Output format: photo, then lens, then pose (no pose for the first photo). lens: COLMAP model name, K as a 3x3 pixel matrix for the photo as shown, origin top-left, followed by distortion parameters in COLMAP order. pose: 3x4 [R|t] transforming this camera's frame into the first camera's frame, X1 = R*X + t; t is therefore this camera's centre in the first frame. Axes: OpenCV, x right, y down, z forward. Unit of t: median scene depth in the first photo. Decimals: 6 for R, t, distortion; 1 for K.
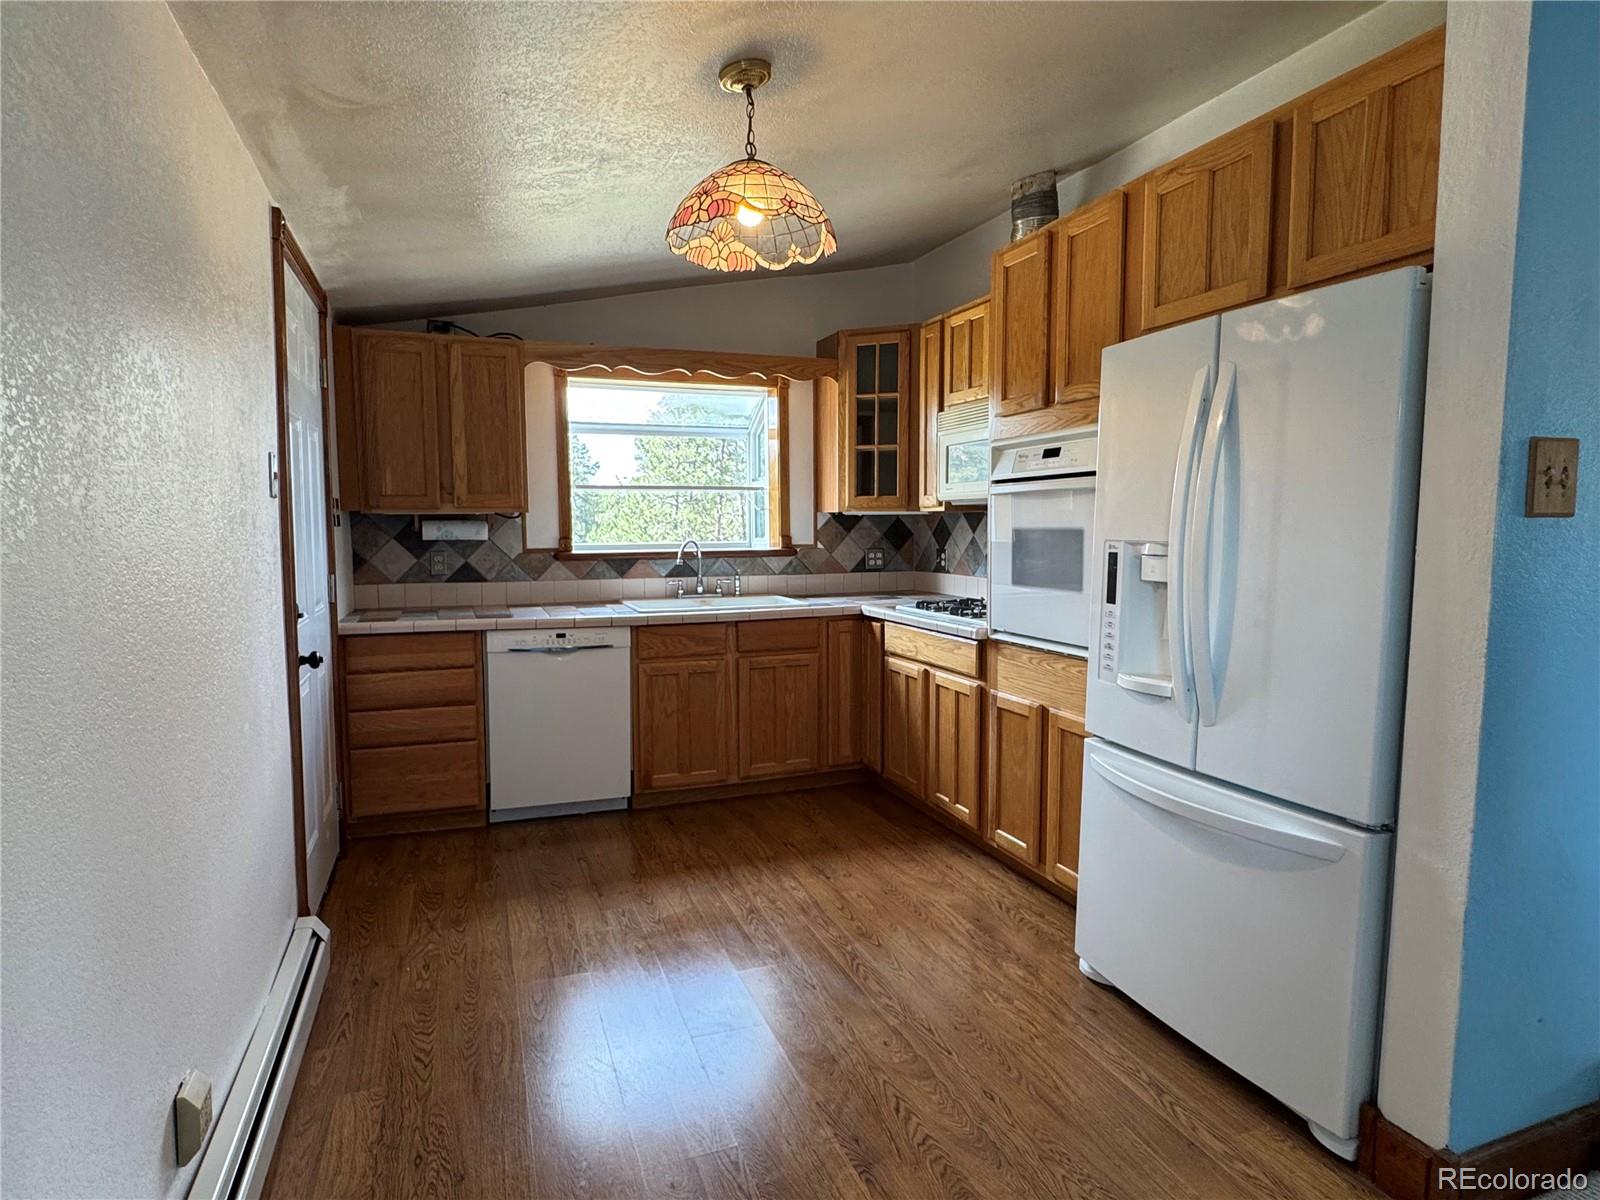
lens RADIAL K [[873.6, 0, 800.0], [0, 873.6, 600.0], [0, 0, 1]] dist [0.001138, -0.000218]
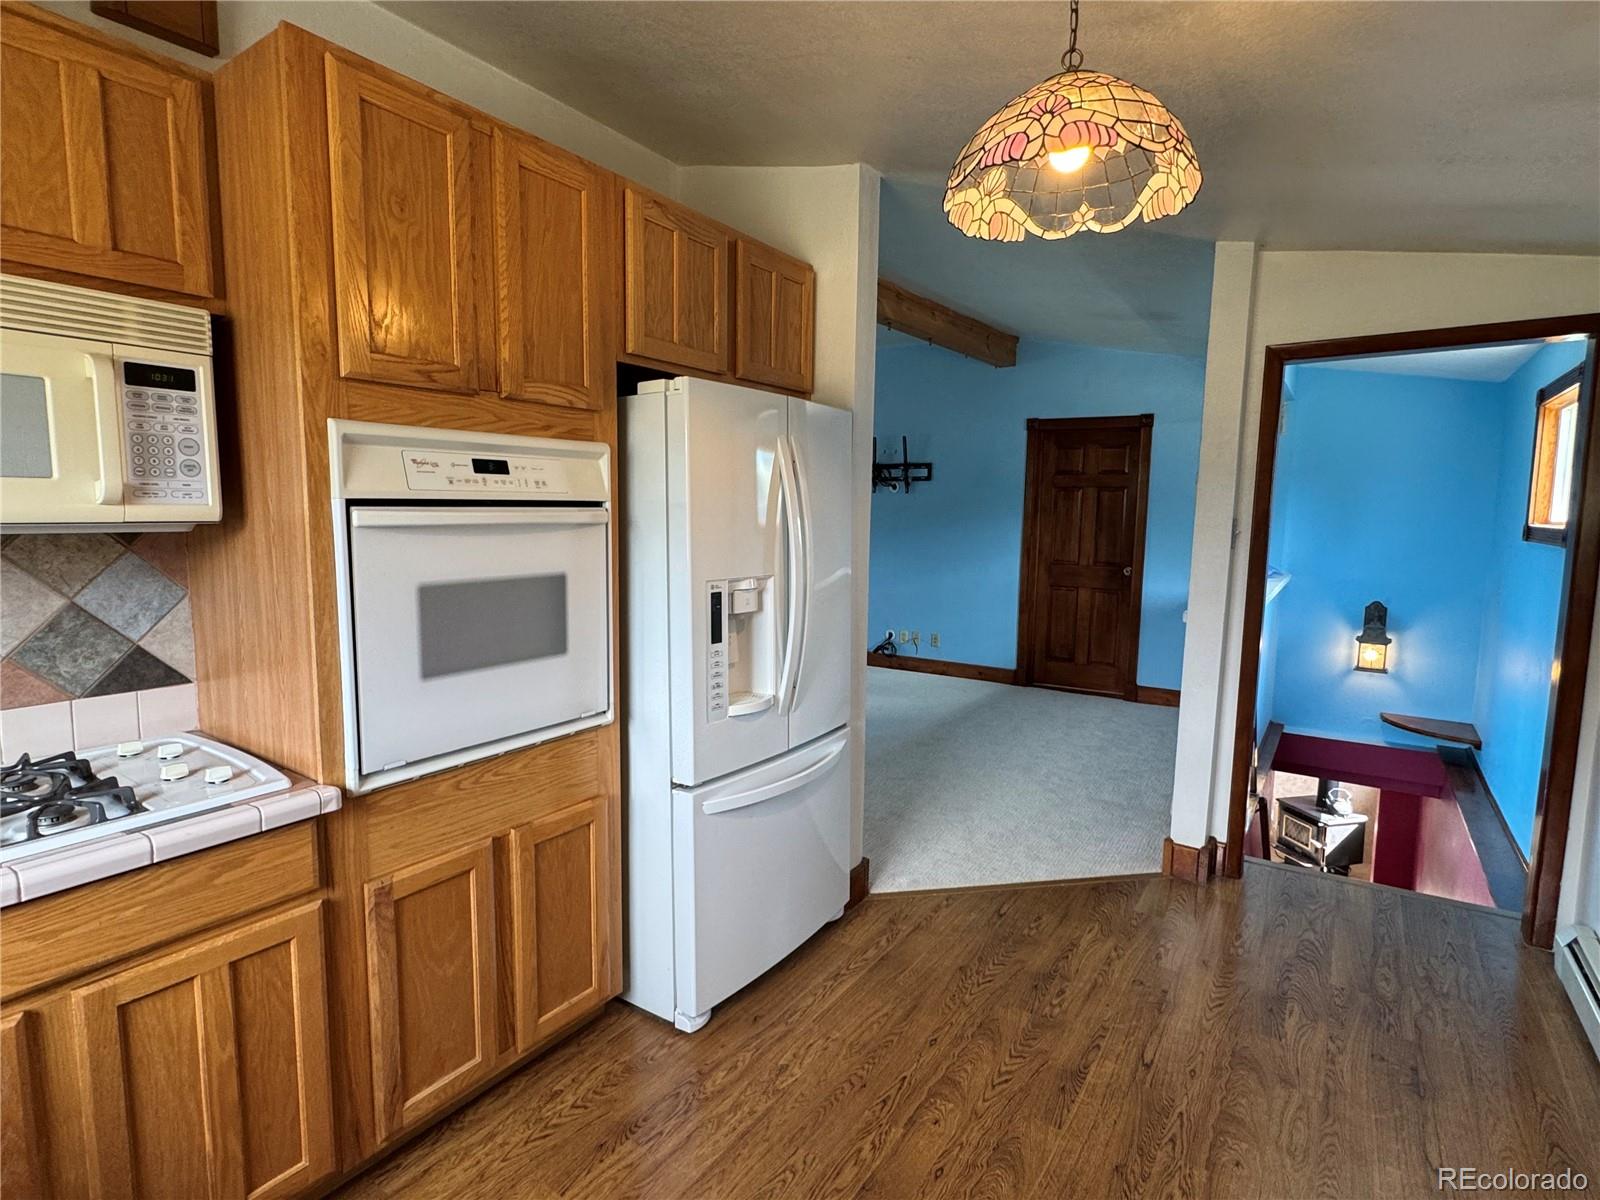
lens RADIAL K [[801.5, 0, 800.0], [0, 801.5, 600.0], [0, 0, 1]] dist [-0.001956, 0.000377]
pose [[-0.561918, -0.098646, 0.821290, -0.437892], [0.062135, 0.985025, 0.160825, -0.182950], [-0.824856, 0.141402, -0.547374, 1.392629]]
